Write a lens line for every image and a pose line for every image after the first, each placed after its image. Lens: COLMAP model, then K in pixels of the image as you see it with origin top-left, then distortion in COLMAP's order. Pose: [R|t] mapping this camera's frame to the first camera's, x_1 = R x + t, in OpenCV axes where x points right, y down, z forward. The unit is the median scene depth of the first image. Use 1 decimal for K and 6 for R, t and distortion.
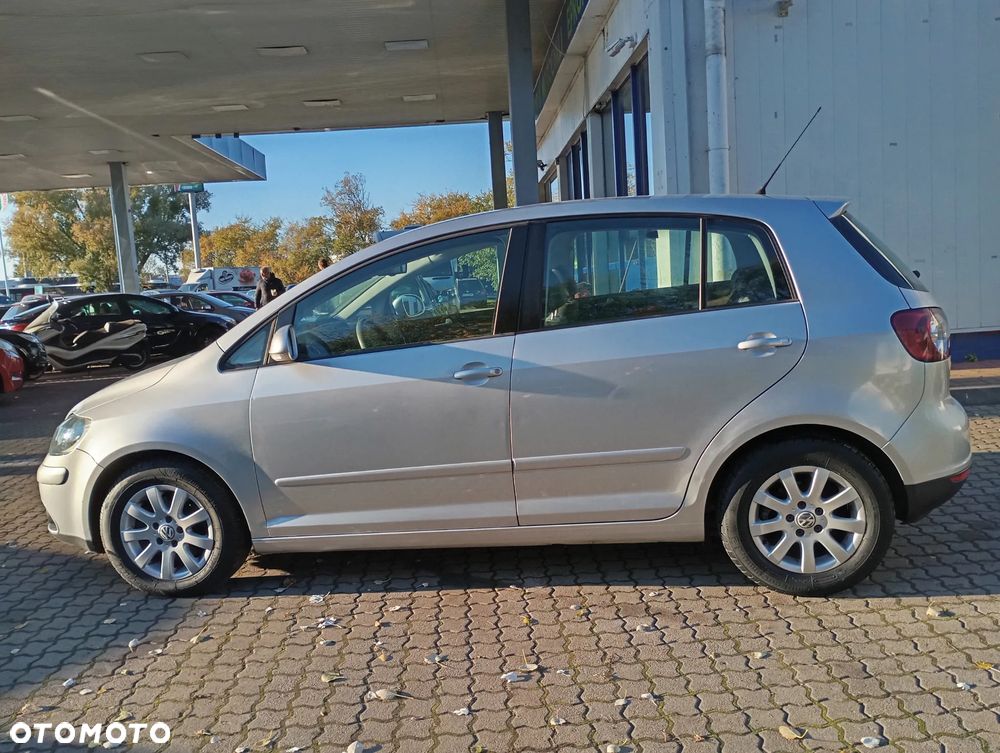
lens RADIAL K [[870.7, 0, 472.0], [0, 870.7, 385.3], [0, 0, 1]] dist [0.068478, -0.084673]
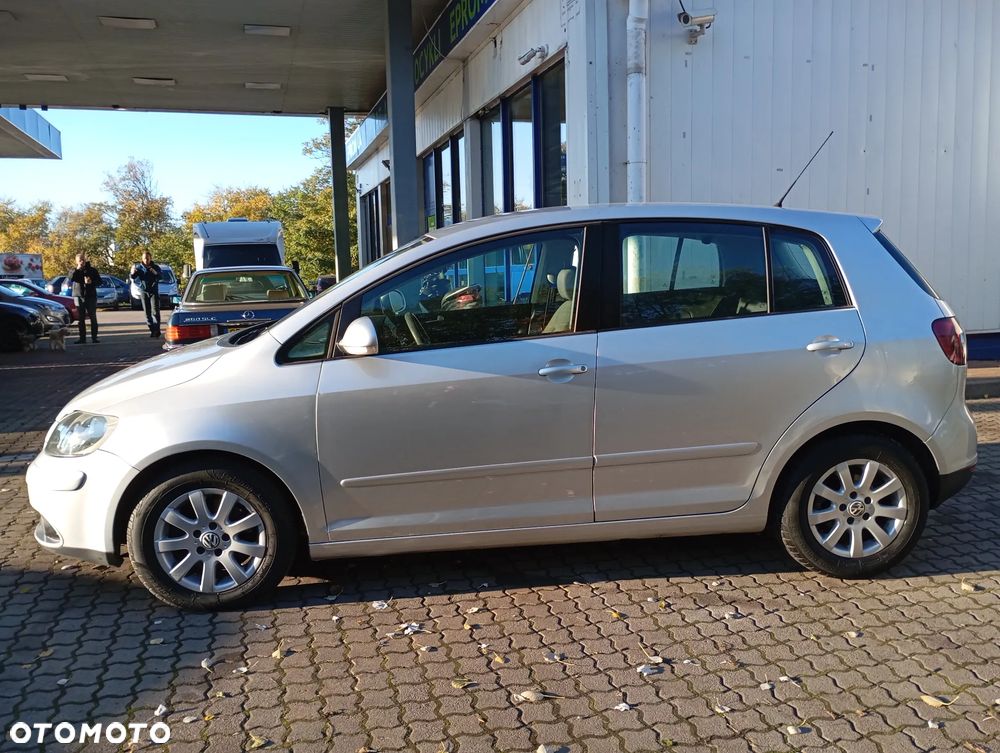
lens RADIAL K [[870.7, 0, 505.5], [0, 870.7, 377.7], [0, 0, 1]] dist [0.068478, -0.084673]
pose [[0.970844, 0.010841, 0.239466, -0.289341], [-0.008299, 0.999898, -0.011620, 0.007032], [-0.239568, 0.009294, 0.970835, 0.042590]]
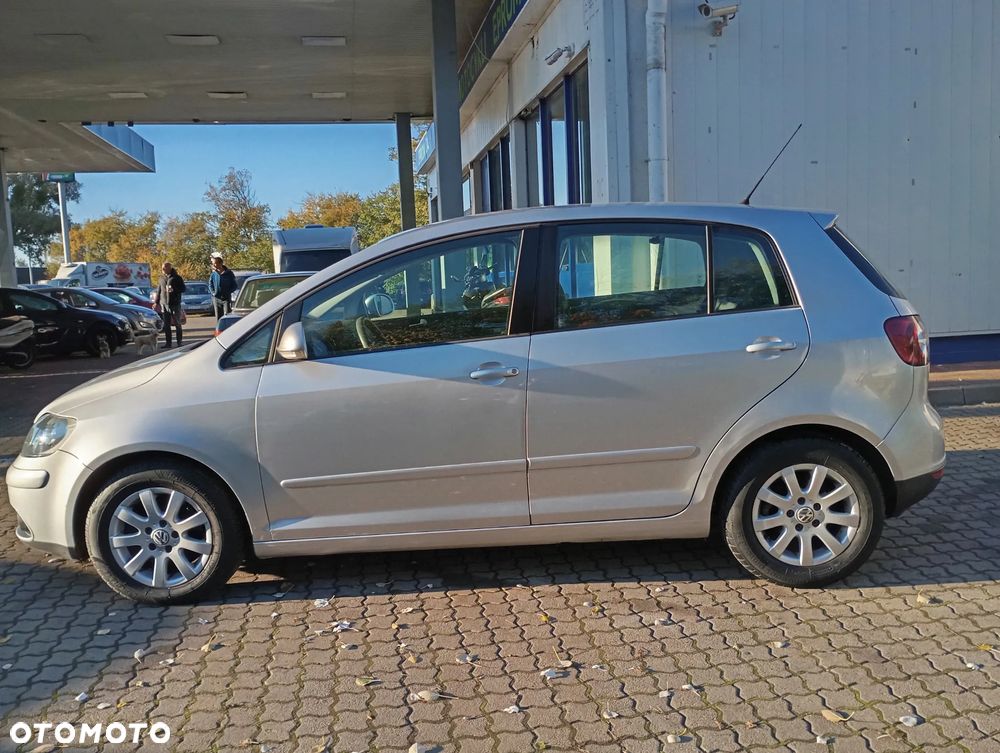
lens RADIAL K [[870.7, 0, 483.0], [0, 870.7, 383.8], [0, 0, 1]] dist [0.068478, -0.084673]
pose [[0.991632, 0.006233, 0.128950, -0.132604], [-0.005630, 0.999971, -0.005039, 0.003084], [-0.128977, 0.004271, 0.991638, 0.004672]]
